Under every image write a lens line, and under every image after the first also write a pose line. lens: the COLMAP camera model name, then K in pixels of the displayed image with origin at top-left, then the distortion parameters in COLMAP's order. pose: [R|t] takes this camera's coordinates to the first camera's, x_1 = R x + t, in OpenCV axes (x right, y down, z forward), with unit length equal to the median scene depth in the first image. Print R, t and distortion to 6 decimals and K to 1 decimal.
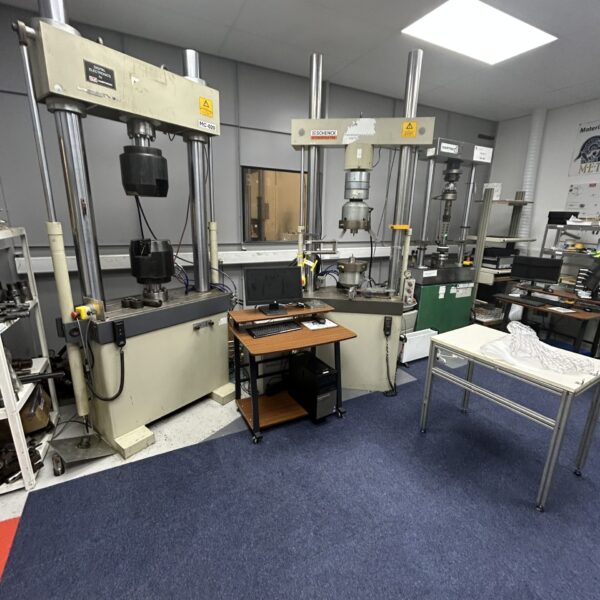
lens RADIAL K [[320.7, 0, 299.1], [0, 320.7, 300.0], [0, 0, 1]] dist [-0.003481, 0.000628]
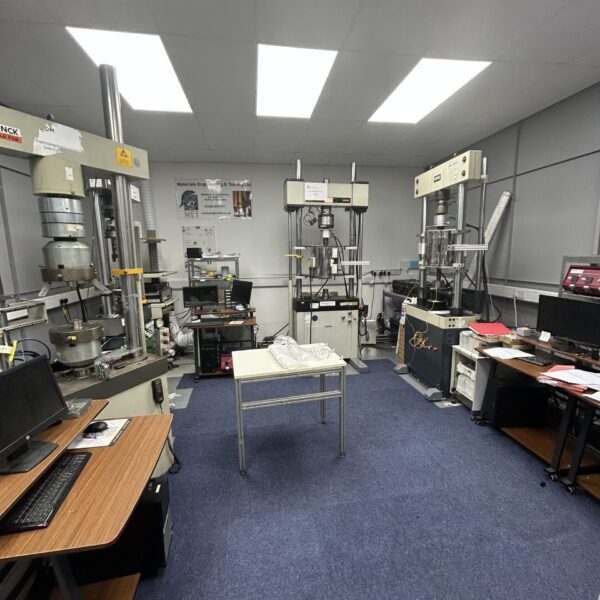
lens RADIAL K [[320.7, 0, 300.0], [0, 320.7, 300.1], [0, 0, 1]] dist [-0.003481, 0.000628]
pose [[0.308142, -0.174343, 0.935229, -0.247080], [0.269247, 0.958853, 0.090035, -0.086890], [-0.912444, 0.224064, 0.342404, 0.260405]]
